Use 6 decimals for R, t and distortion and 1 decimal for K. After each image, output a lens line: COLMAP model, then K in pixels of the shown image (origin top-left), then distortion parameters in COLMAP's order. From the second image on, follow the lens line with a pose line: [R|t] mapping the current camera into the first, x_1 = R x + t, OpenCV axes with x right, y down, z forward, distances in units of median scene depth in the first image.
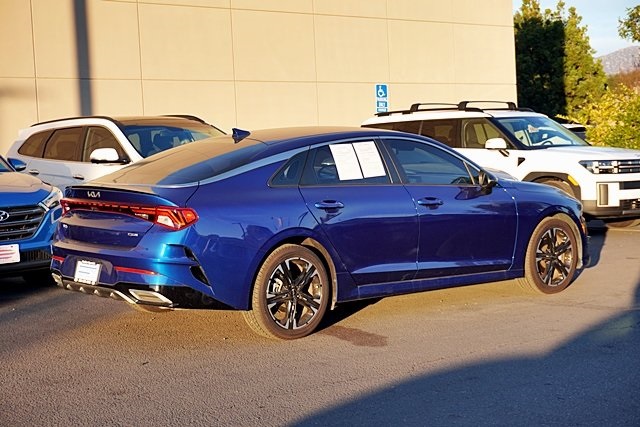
lens RADIAL K [[1158.7, 0, 320.1], [0, 1158.7, 213.4], [0, 0, 1]] dist [0.069985, 0.000000]
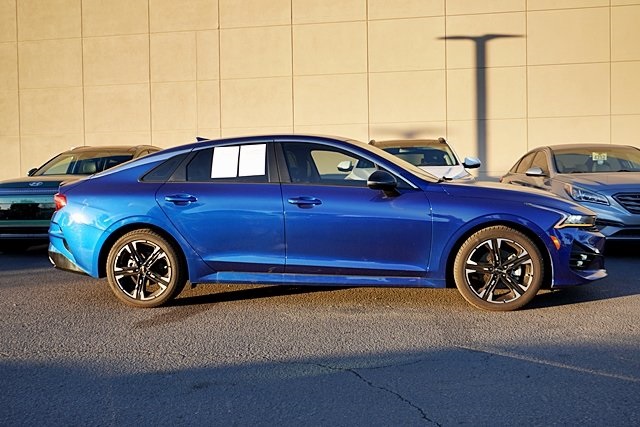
lens RADIAL K [[595.3, 0, 316.0], [0, 595.3, 213.1], [0, 0, 1]] dist [-0.010147, 0.000000]
pose [[0.652595, 0.054590, -0.755738, 0.518403], [-0.046605, 0.998405, 0.031874, -0.016918], [0.756273, 0.014421, 0.654098, 0.676171]]
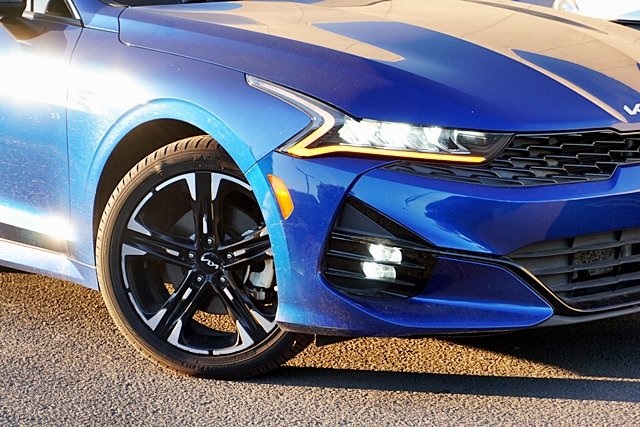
lens RADIAL K [[1878.5, 0, 318.8], [0, 1878.5, 214.0], [0, 0, 1]] dist [-0.073419, 0.000000]
pose [[0.016667, 0.150804, -0.988423, 0.810500], [-0.076052, 0.985888, 0.149135, -0.062346], [0.996965, 0.072686, 0.027901, 1.168167]]
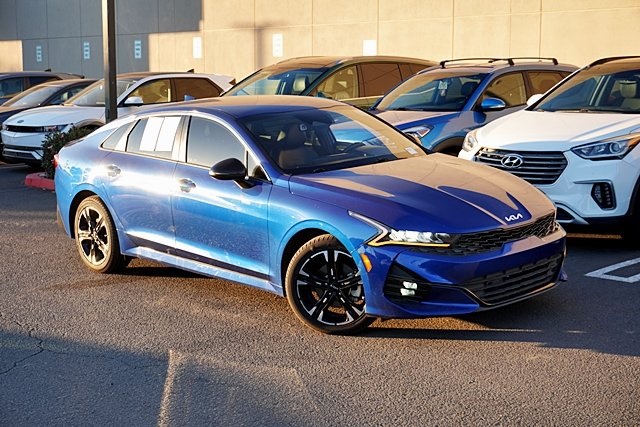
lens RADIAL K [[1040.4, 0, 323.9], [0, 1040.4, 214.9], [0, 0, 1]] dist [0.056080, 0.000000]
pose [[0.029031, 0.182082, -0.982855, 0.991109], [-0.045001, 0.982510, 0.180689, -0.151841], [0.998565, 0.038984, 0.036717, 1.112808]]
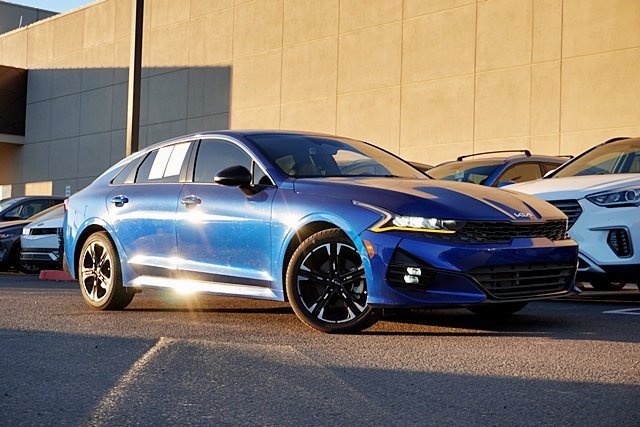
lens RADIAL K [[1040.4, 0, 326.0], [0, 1040.4, 215.7], [0, 0, 1]] dist [0.056080, 0.000000]
pose [[0.002693, -0.001134, -0.999996, 0.985665], [-0.069014, 0.997615, -0.001318, -0.003693], [0.997612, 0.069018, 0.002609, 1.138937]]
